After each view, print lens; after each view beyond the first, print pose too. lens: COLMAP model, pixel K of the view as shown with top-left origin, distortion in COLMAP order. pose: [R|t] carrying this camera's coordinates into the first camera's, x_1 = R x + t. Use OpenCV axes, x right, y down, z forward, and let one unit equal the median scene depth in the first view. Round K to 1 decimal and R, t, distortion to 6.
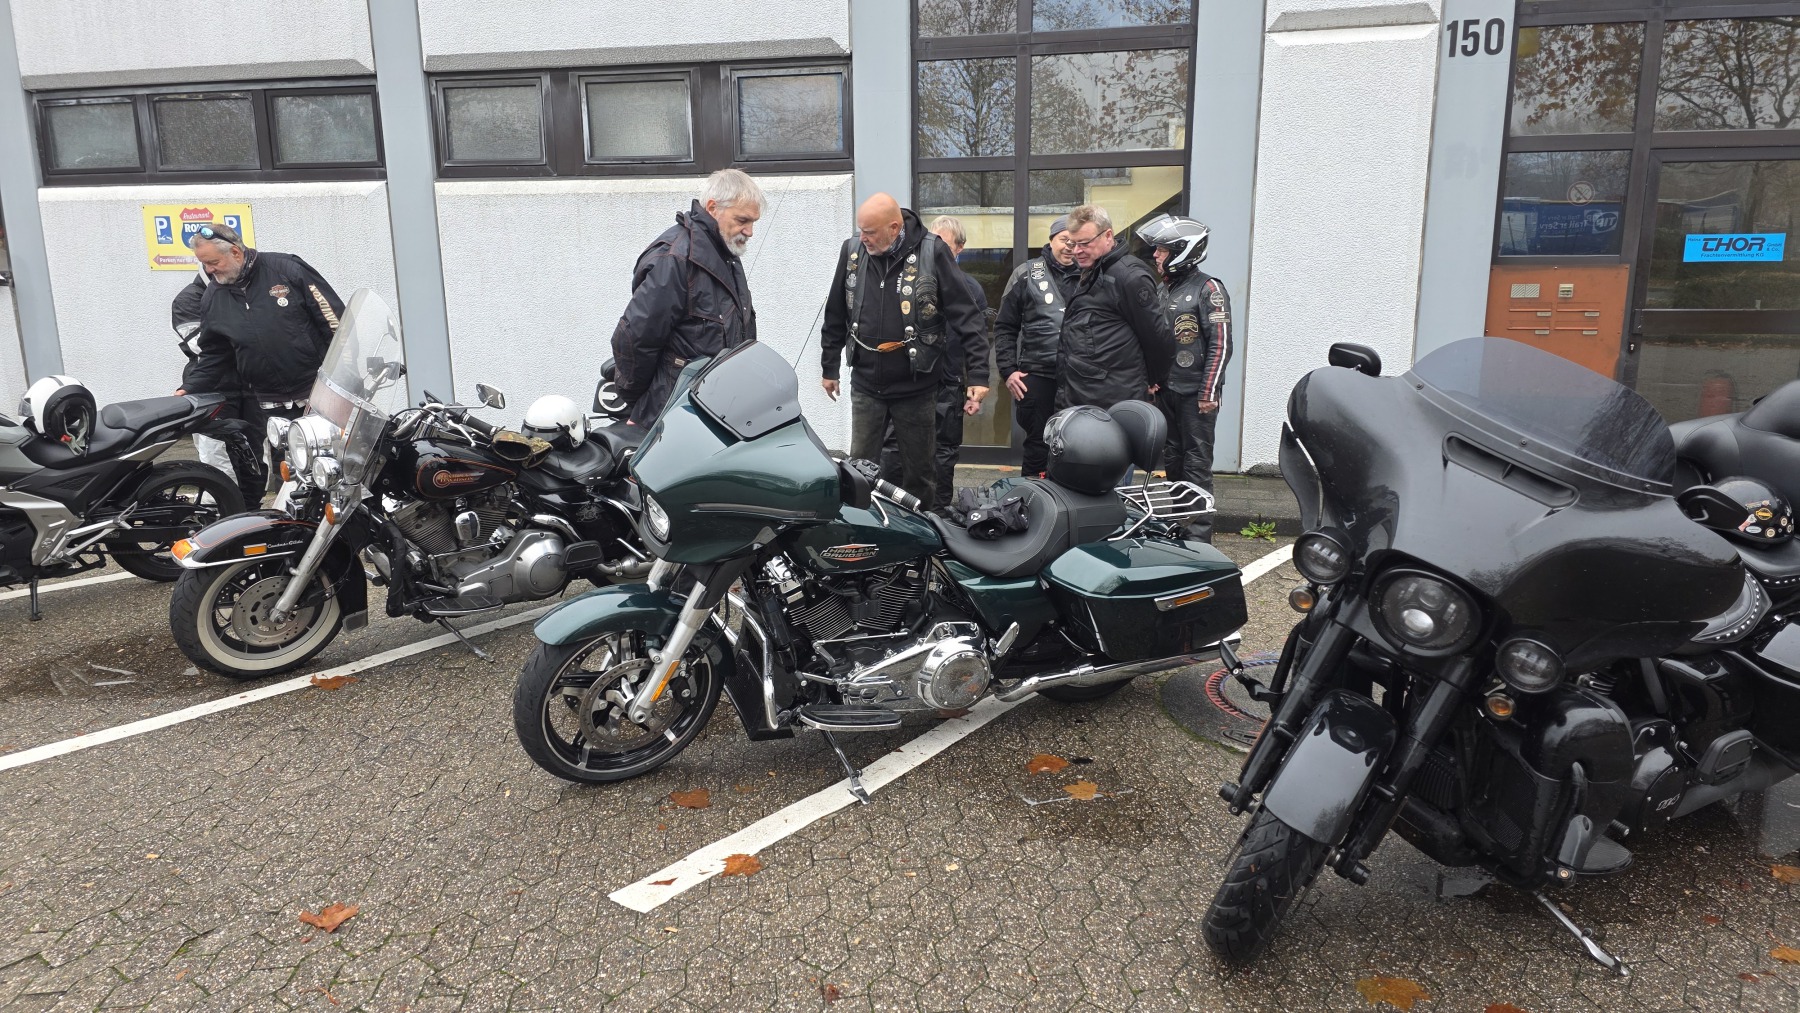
lens RADIAL K [[1162.8, 0, 900.0], [0, 1162.8, 506.5], [0, 0, 1]] dist [0.084997, -0.091188]
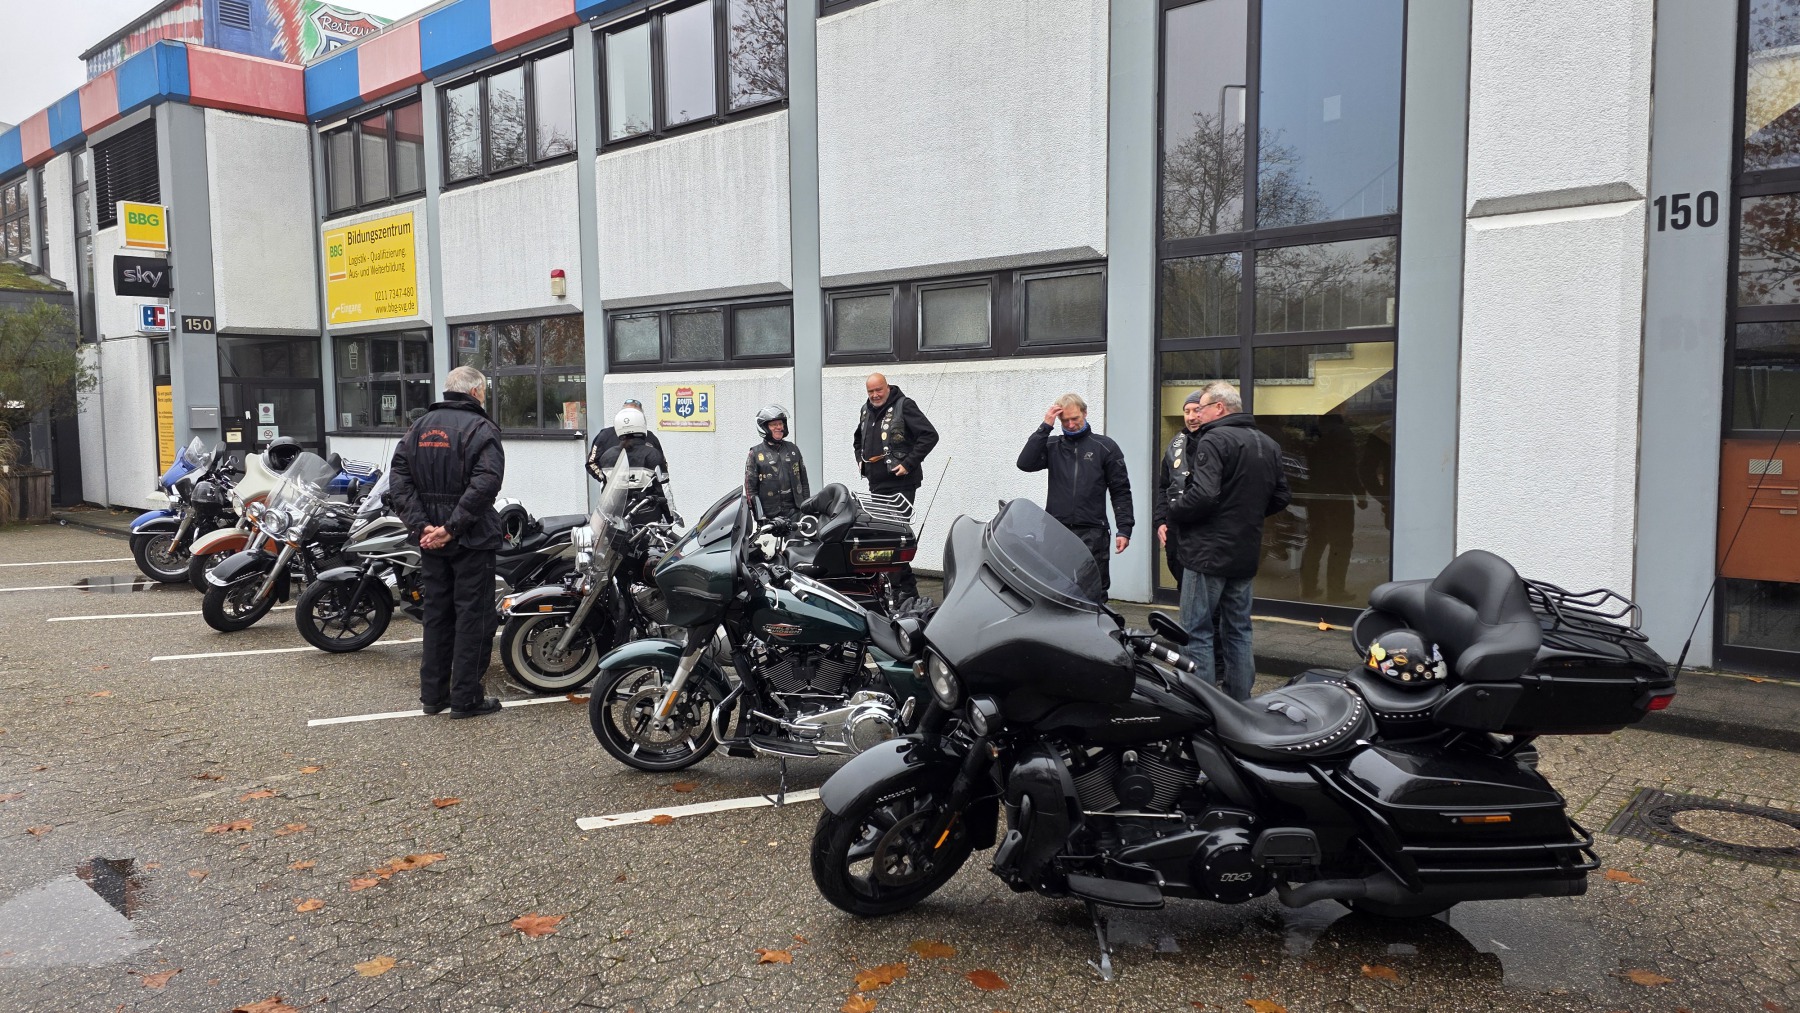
lens RADIAL K [[1162.8, 0, 900.0], [0, 1162.8, 506.5], [0, 0, 1]] dist [0.084997, -0.091188]
pose [[0.887655, 0.038976, -0.458856, 0.340713], [-0.097670, 0.989677, -0.104878, 0.011203], [0.450031, 0.137912, 0.882299, -0.113762]]
